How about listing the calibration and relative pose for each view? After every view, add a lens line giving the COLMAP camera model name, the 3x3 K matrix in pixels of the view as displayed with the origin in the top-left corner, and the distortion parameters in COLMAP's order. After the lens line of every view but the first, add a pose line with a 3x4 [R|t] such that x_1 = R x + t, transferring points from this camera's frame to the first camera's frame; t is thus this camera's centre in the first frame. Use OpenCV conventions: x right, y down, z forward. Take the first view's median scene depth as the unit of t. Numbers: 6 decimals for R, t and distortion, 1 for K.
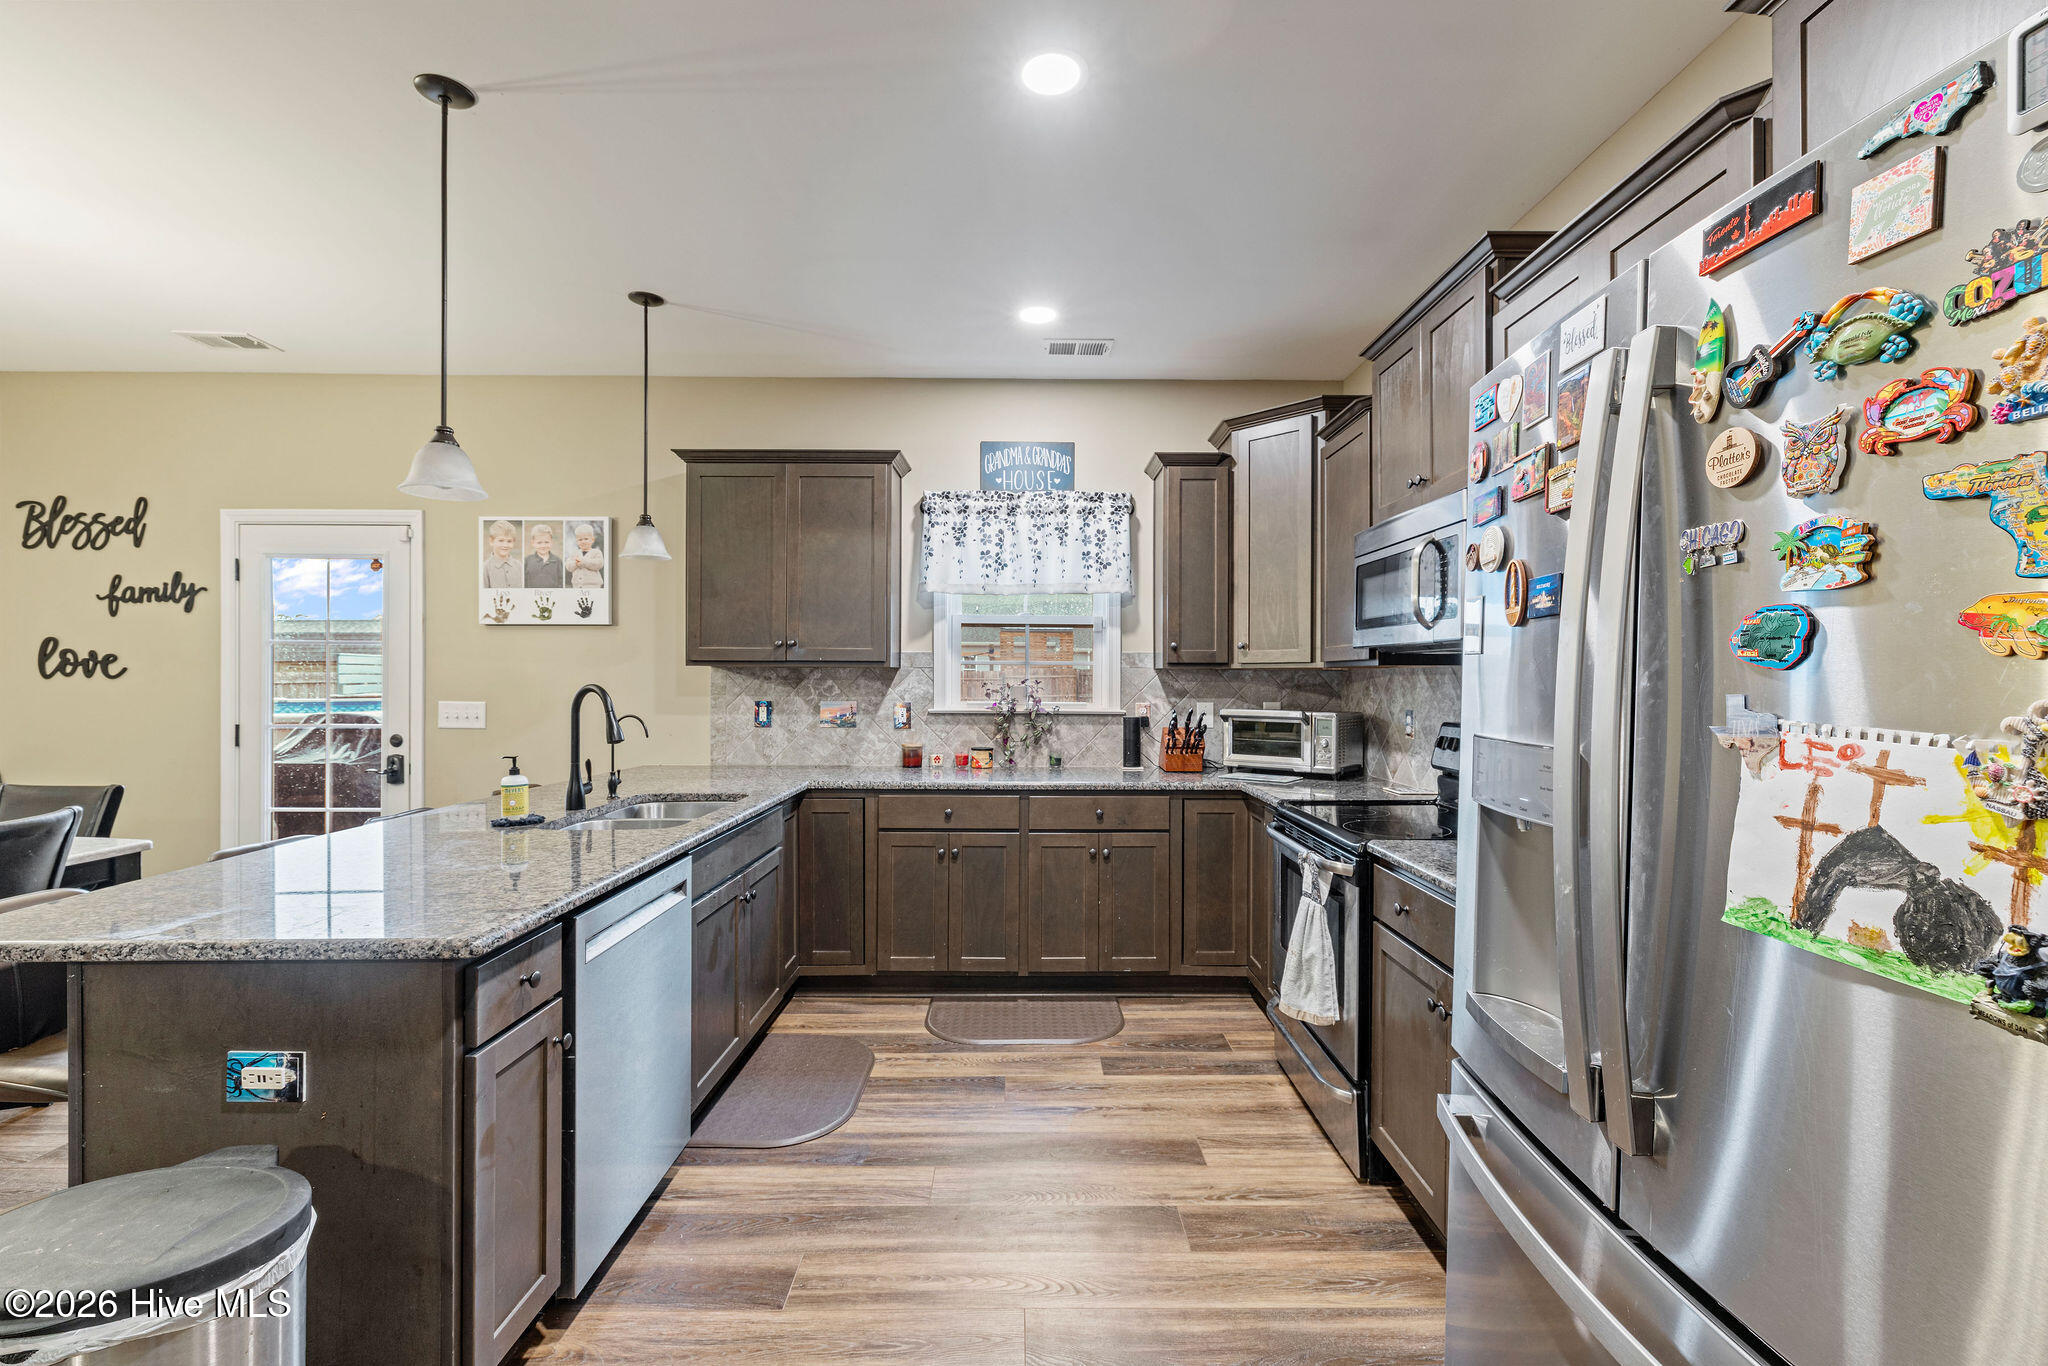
lens RADIAL K [[866.6, 0, 1032.8], [0, 866.6, 685.5], [0, 0, 1]] dist [0.000641, 0.000211]
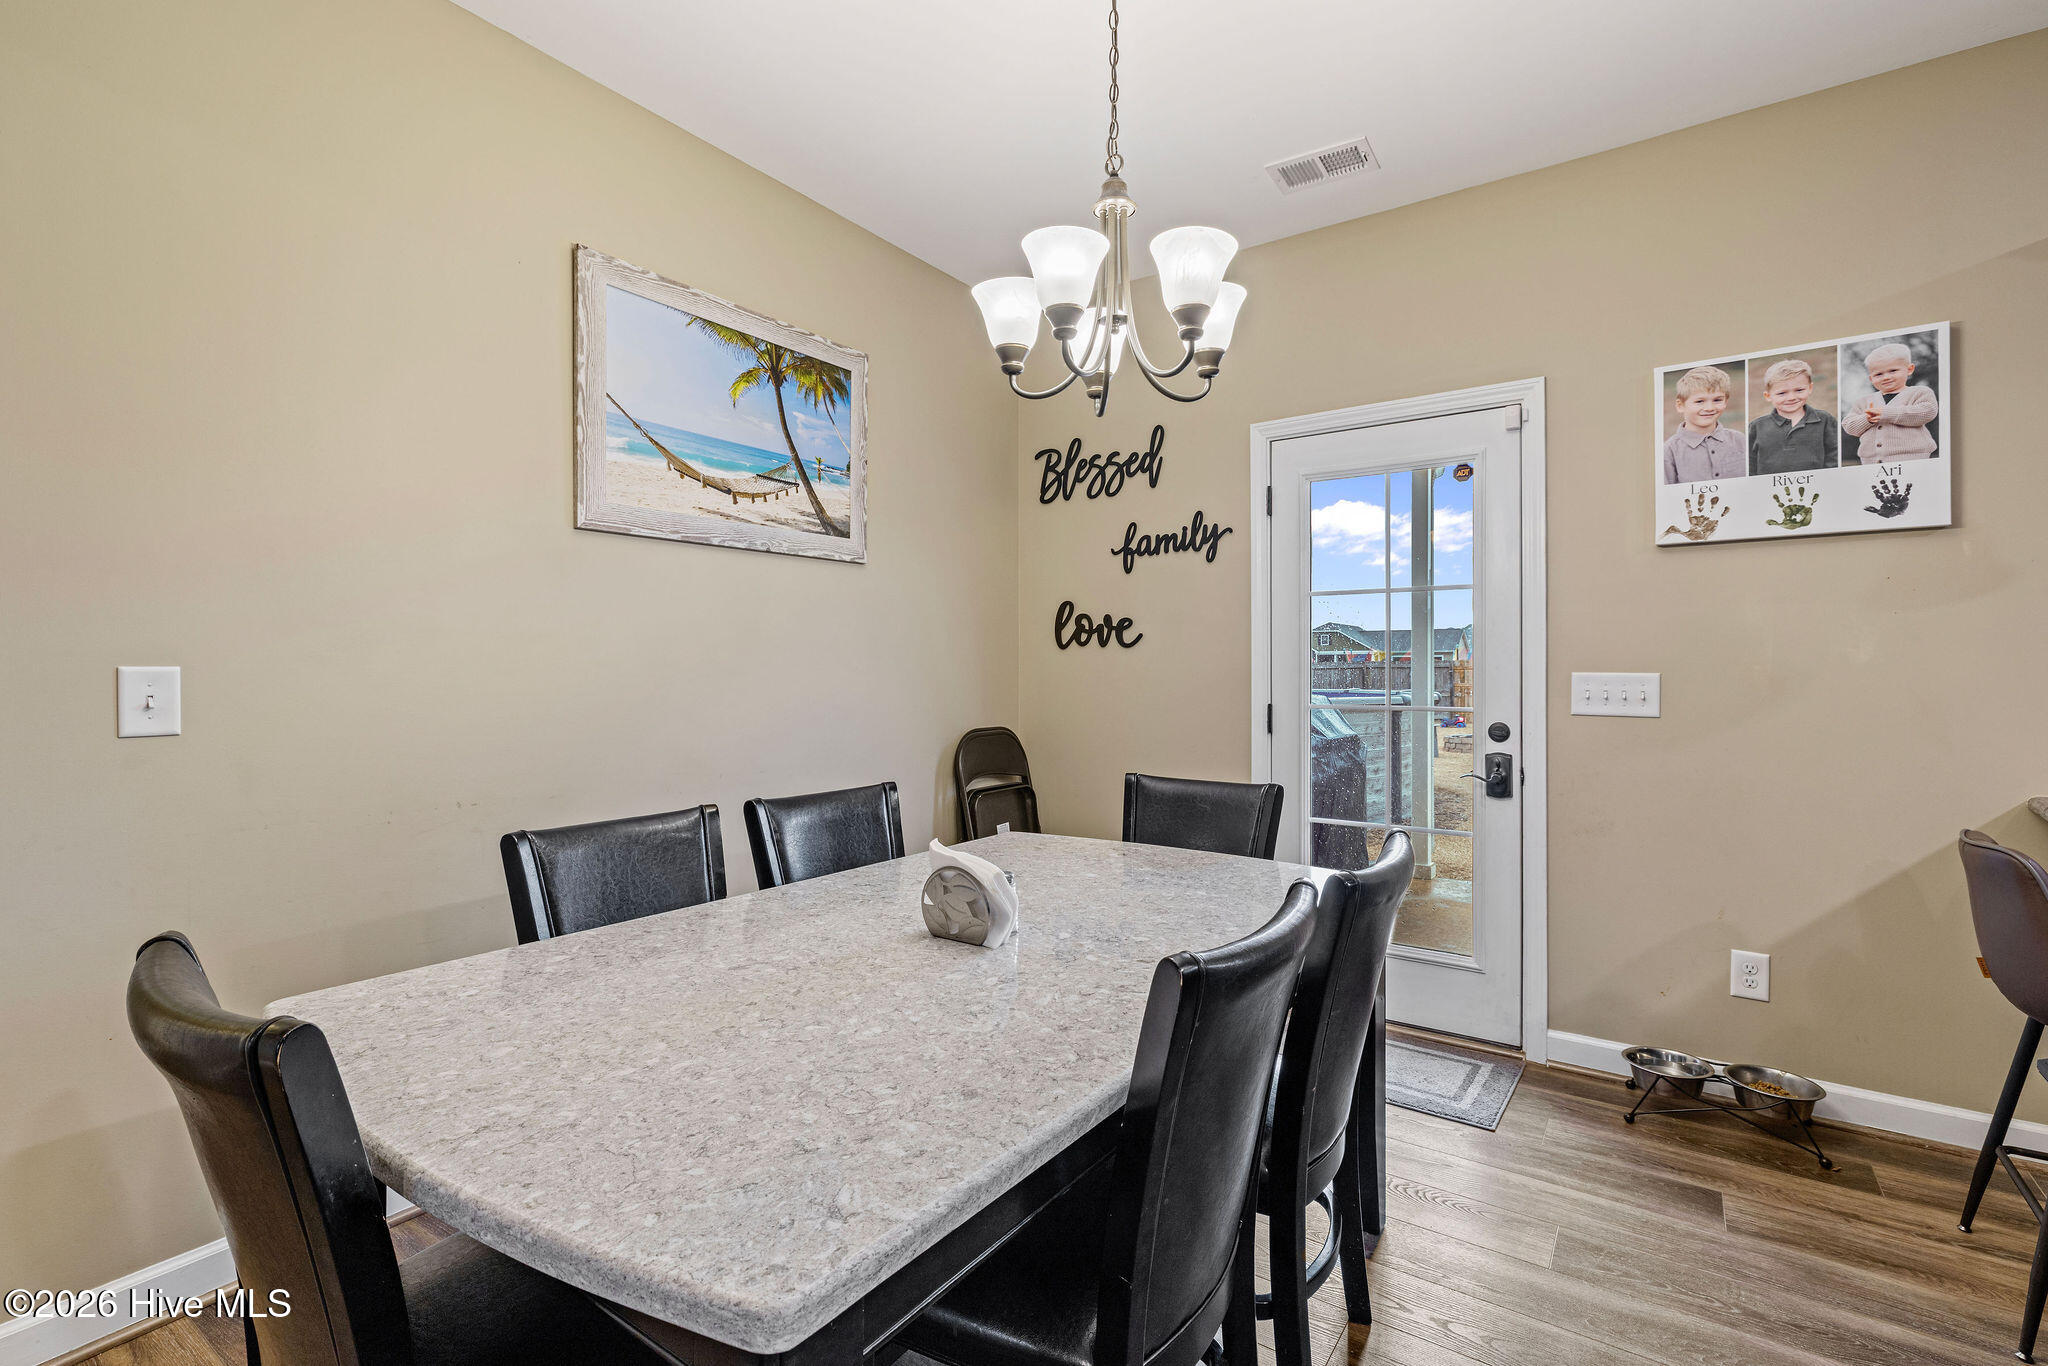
lens RADIAL K [[929.9, 0, 1024.0], [0, 929.9, 683.0], [0, 0, 1]] dist [-0.001435, -0.000213]
pose [[0.810125, 0.001115, -0.586256, -0.621445], [0.000119, 0.999998, 0.002067, 0.024947], [0.586257, -0.001744, 0.810124, 0.214471]]
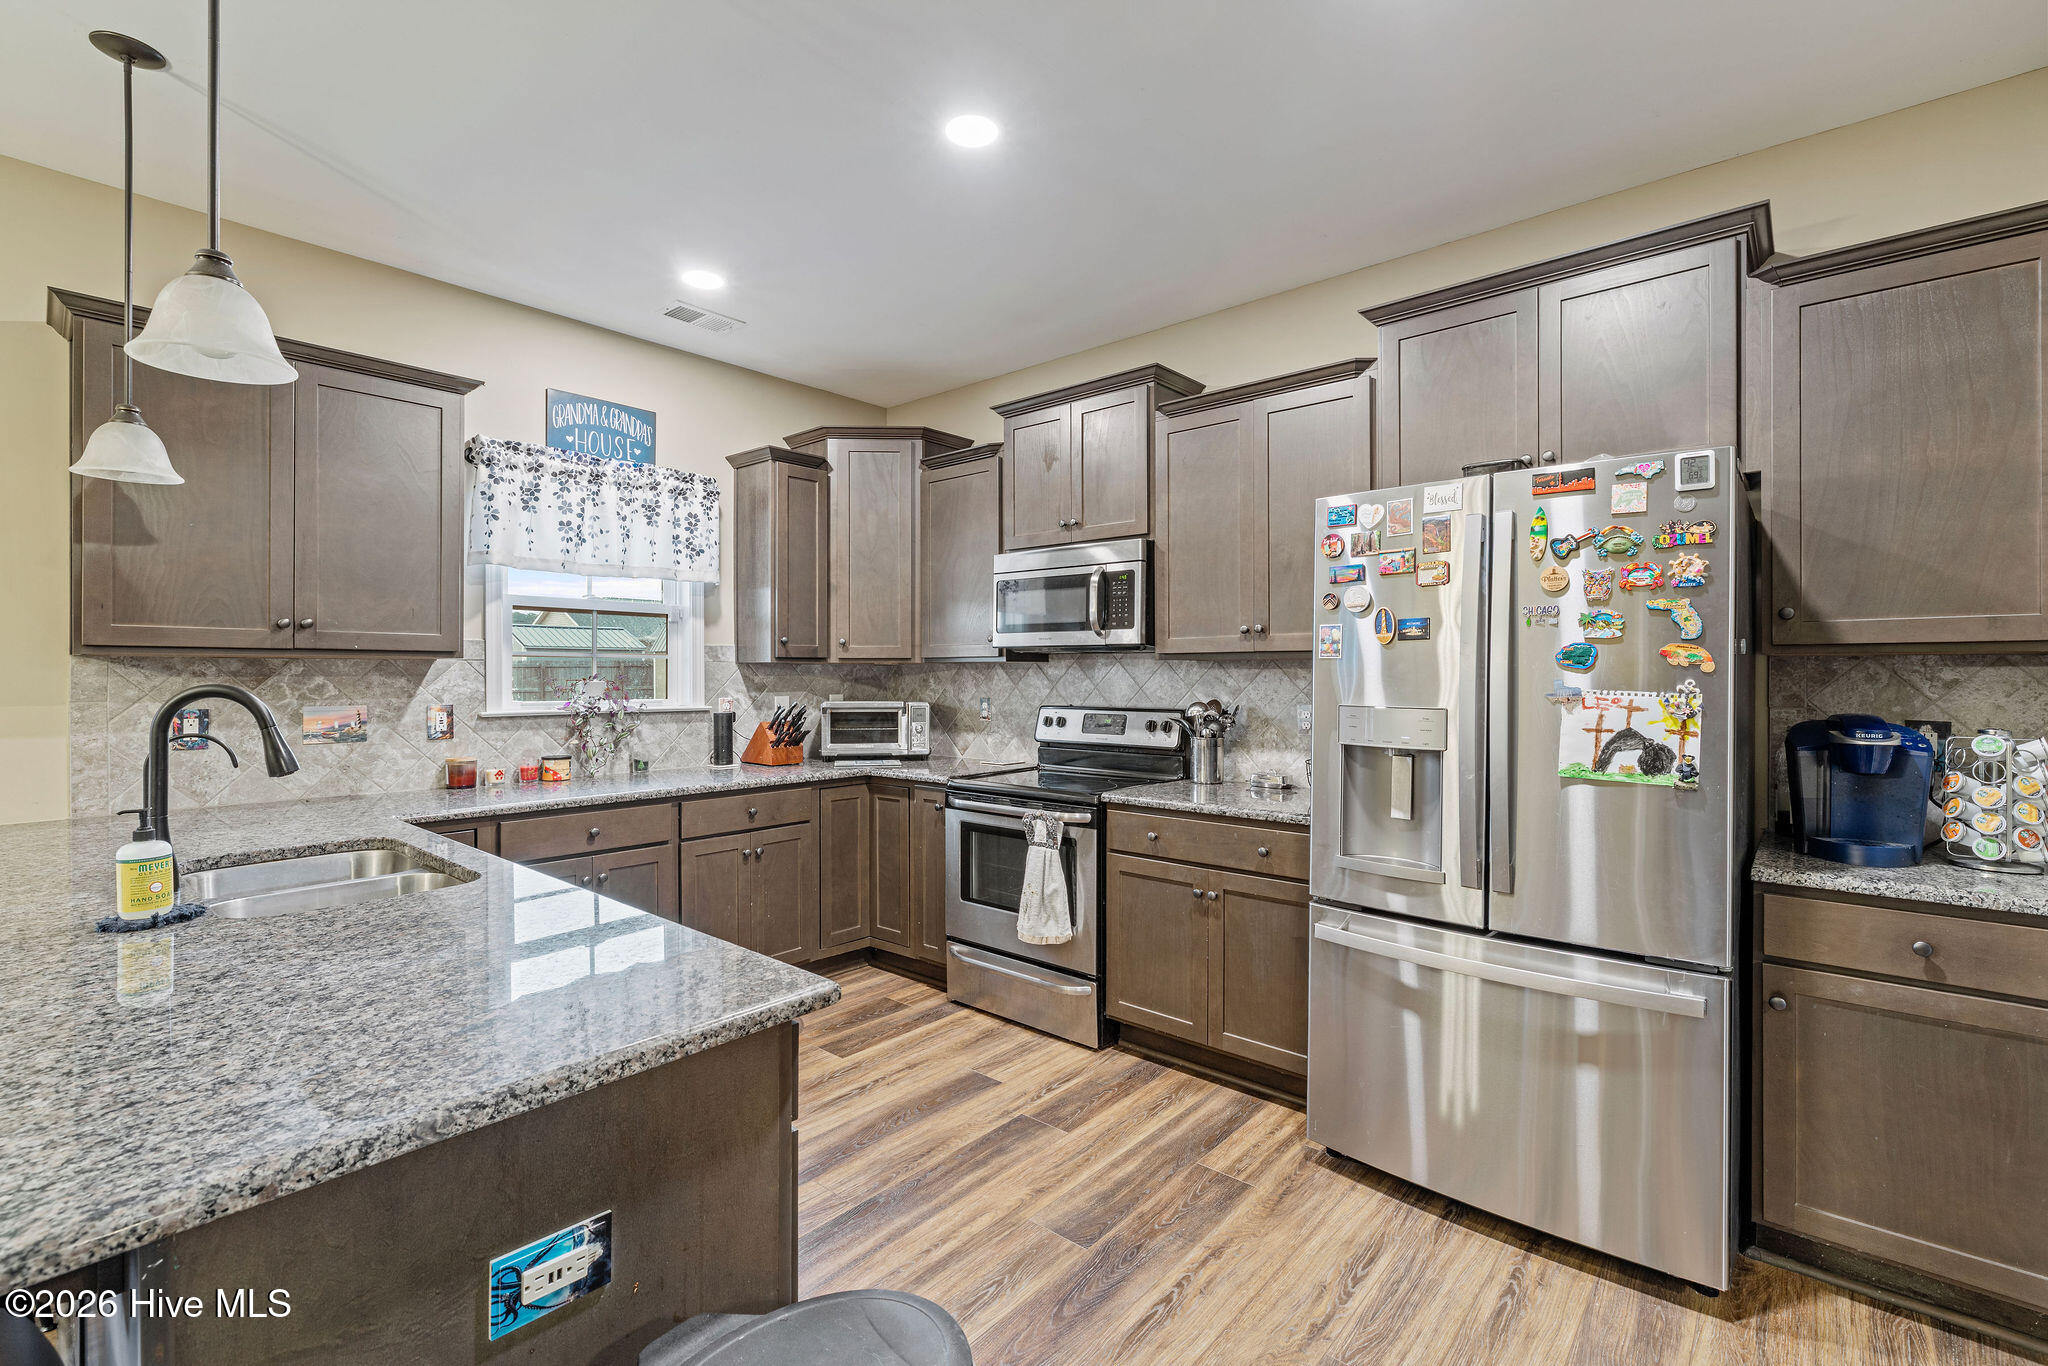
lens RADIAL K [[891.3, 0, 1023.2], [0, 891.3, 677.5], [0, 0, 1]] dist [0.000950, 0.000466]
pose [[0.669713, -0.007103, 0.742586, -0.397156], [0.007924, 0.999966, 0.002419, -0.002506], [-0.742577, 0.004265, 0.669747, 0.092141]]
